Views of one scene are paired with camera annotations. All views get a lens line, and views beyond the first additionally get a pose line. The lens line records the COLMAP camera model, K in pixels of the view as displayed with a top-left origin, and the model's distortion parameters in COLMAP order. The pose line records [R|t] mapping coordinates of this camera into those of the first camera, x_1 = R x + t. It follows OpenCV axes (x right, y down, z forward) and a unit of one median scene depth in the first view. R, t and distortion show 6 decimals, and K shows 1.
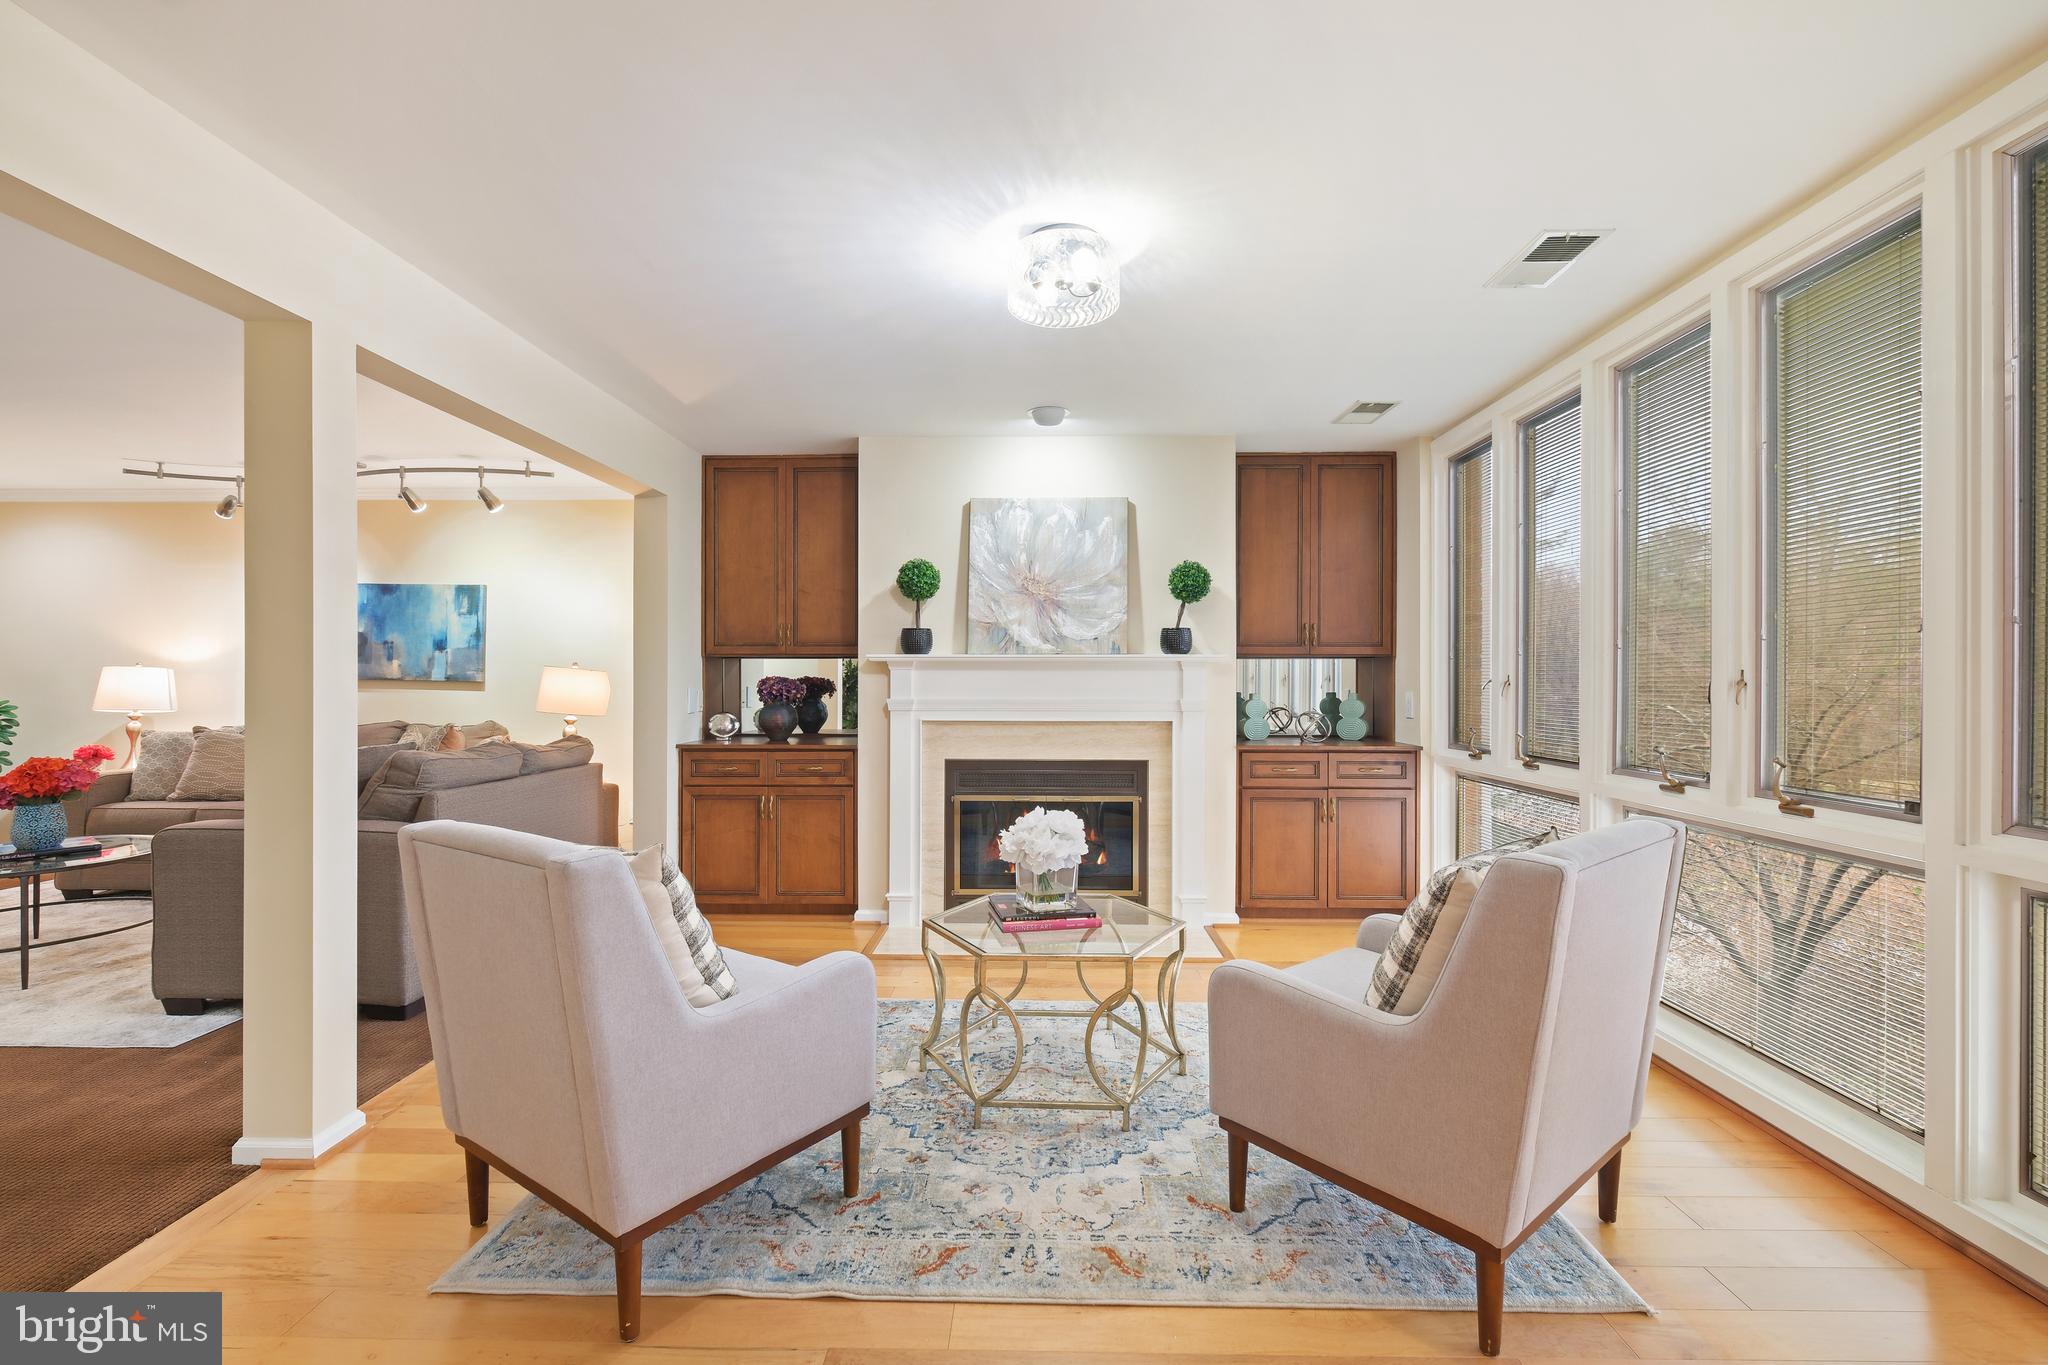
lens RADIAL K [[893.1, 0, 1018.2], [0, 893.1, 675.7], [0, 0, 1]] dist [-0.001198, -0.000356]
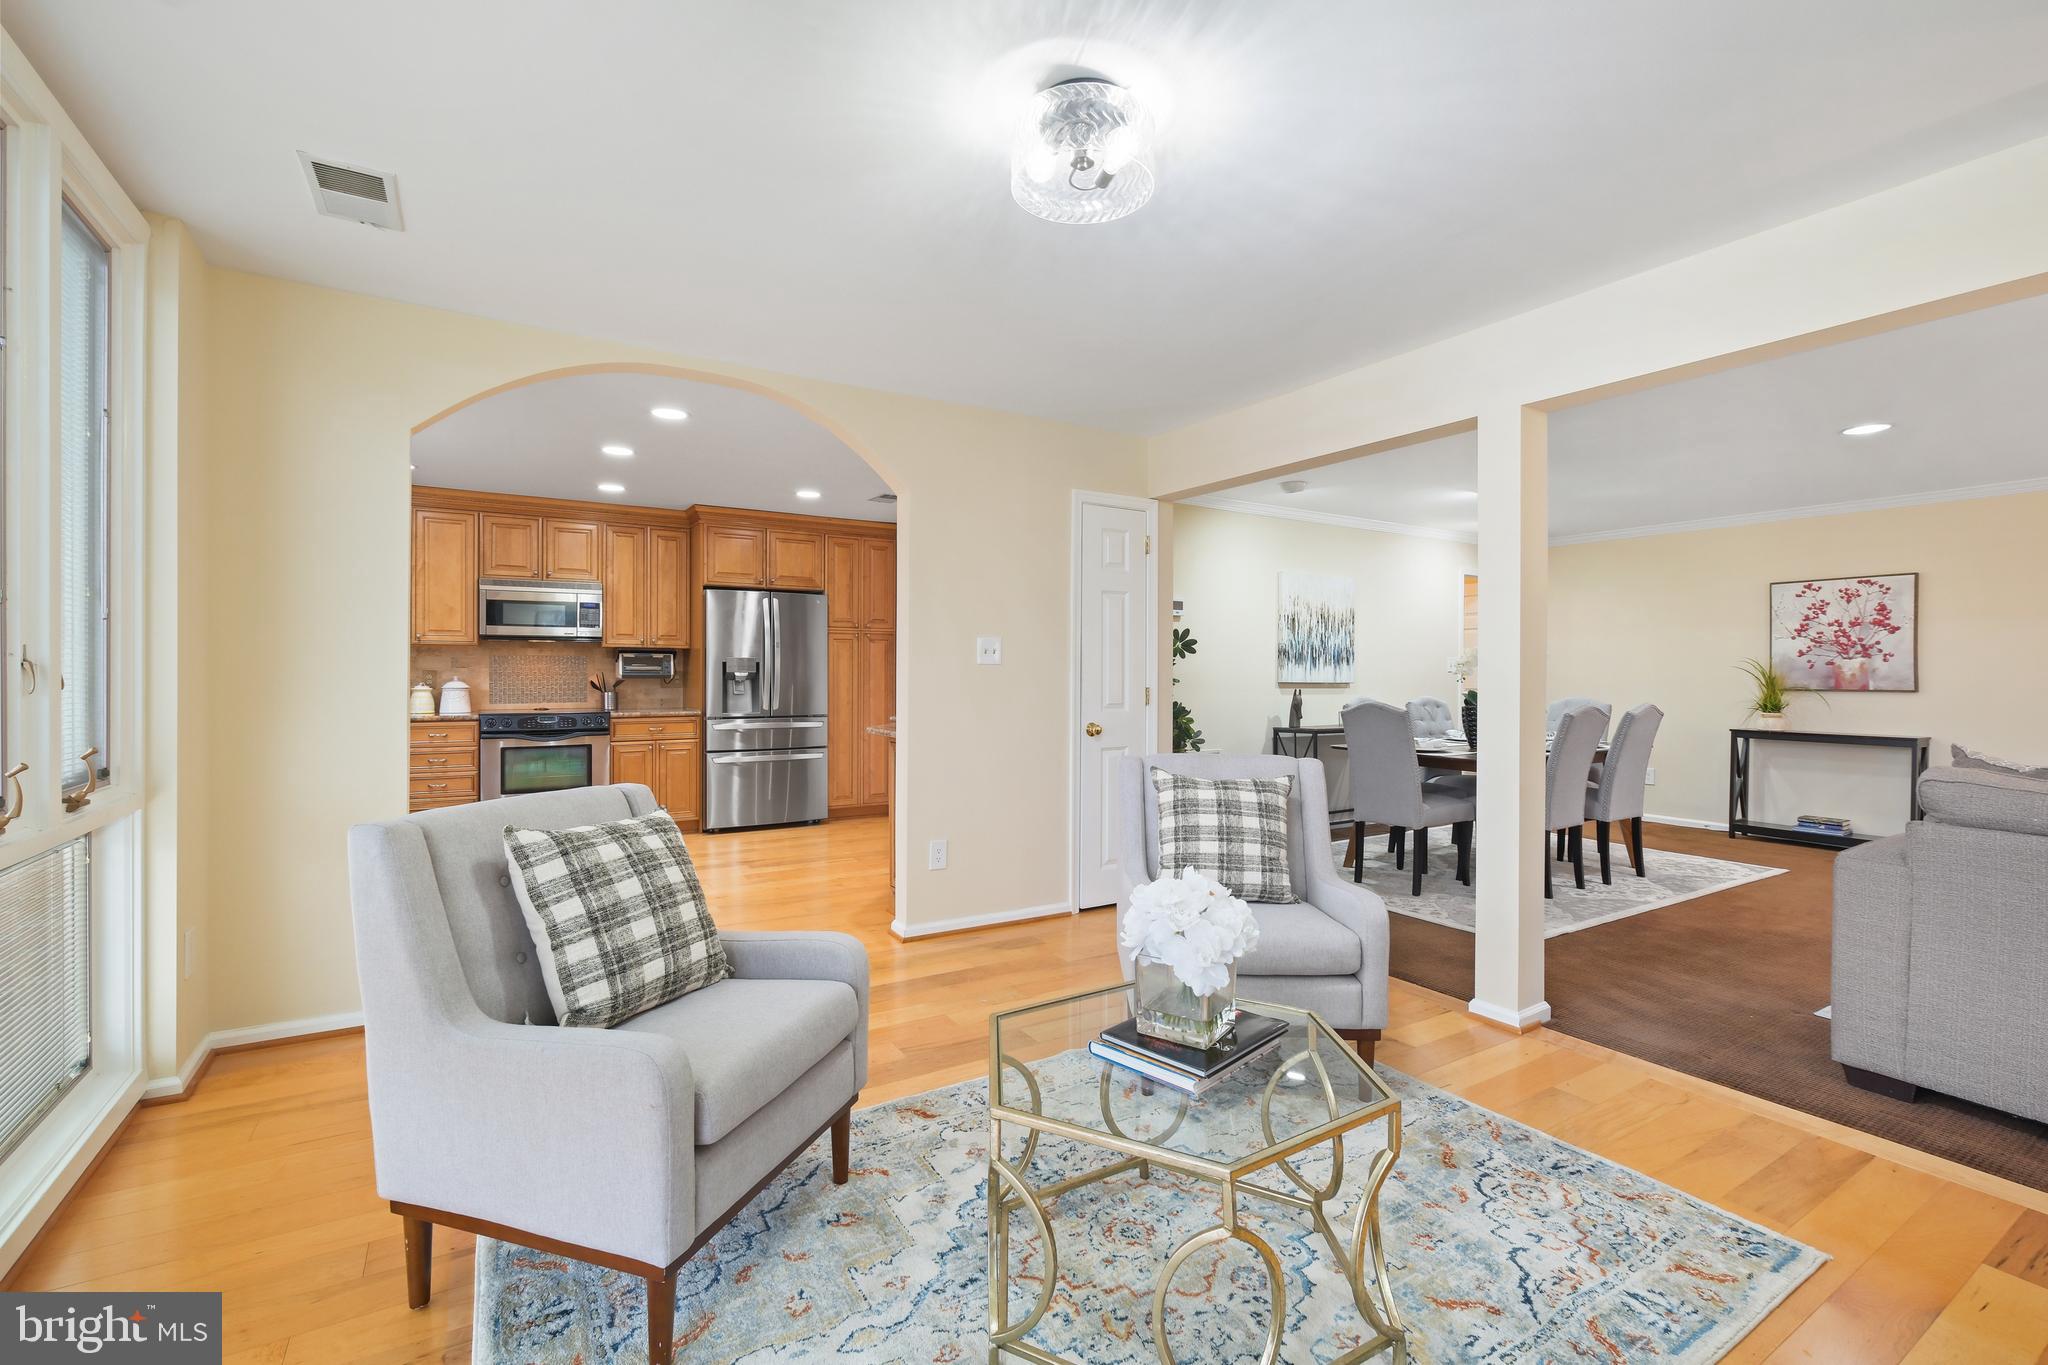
lens RADIAL K [[893.1, 0, 1024.5], [0, 893.1, 678.6], [0, 0, 1]] dist [-0.001198, -0.000356]
pose [[-0.837153, -0.000105, -0.546969, 0.270508], [-0.002769, 0.999988, 0.004046, 0.005260], [0.546962, 0.004901, -0.837143, 0.845839]]
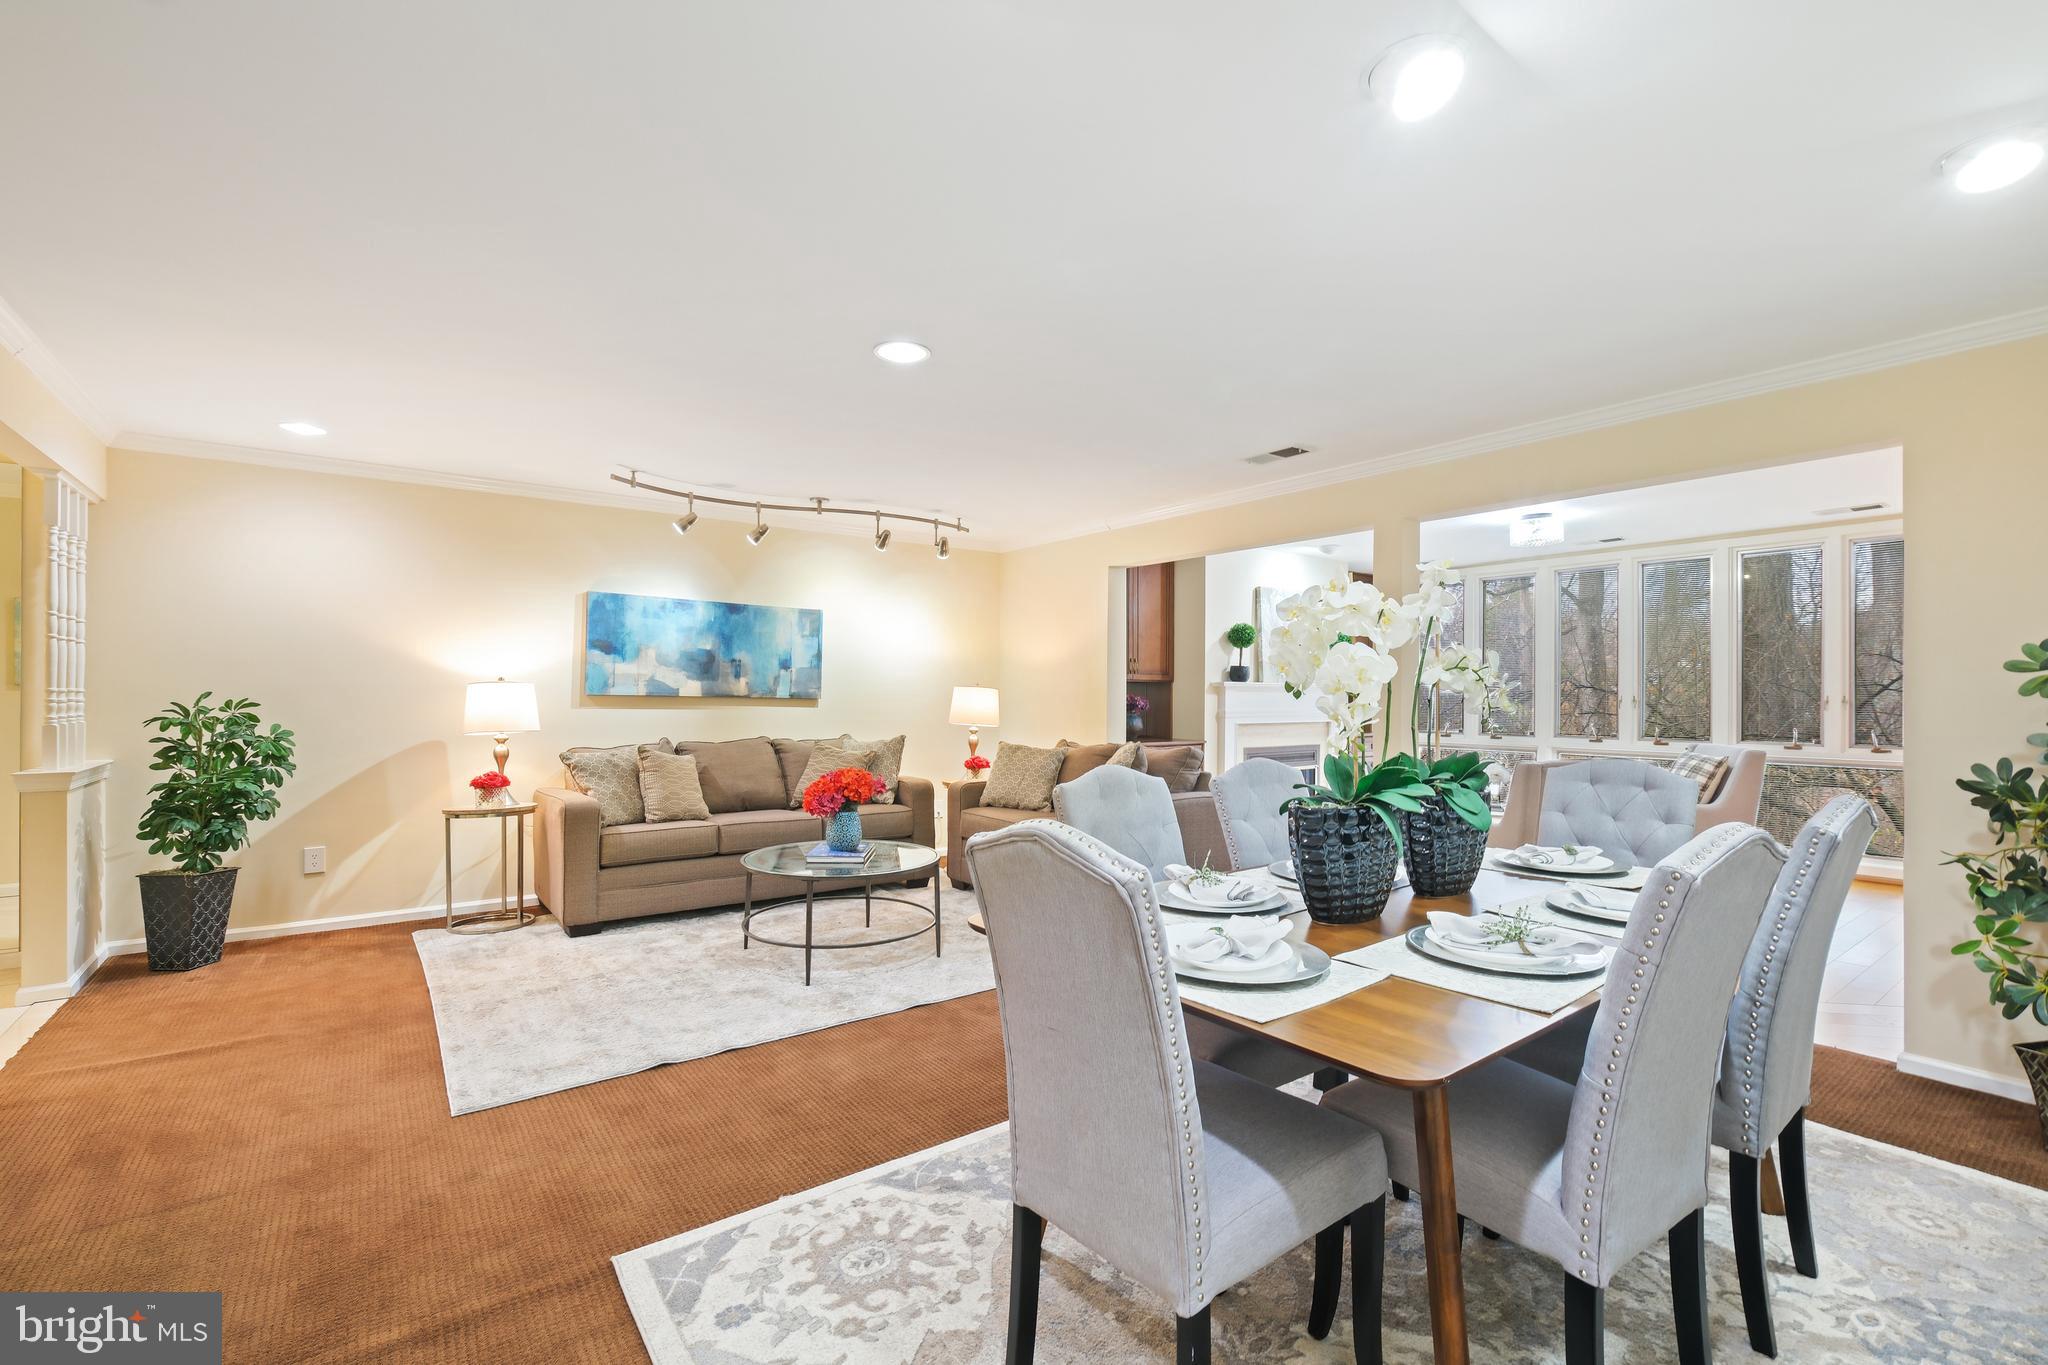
lens RADIAL K [[893.1, 0, 1019.3], [0, 893.1, 692.5], [0, 0, 1]] dist [-0.001198, -0.000356]
pose [[0.790950, 0.002932, 0.611874, -1.290090], [-0.005991, 0.999978, 0.002952, -0.006971], [-0.611851, -0.006001, 0.790950, -0.014095]]
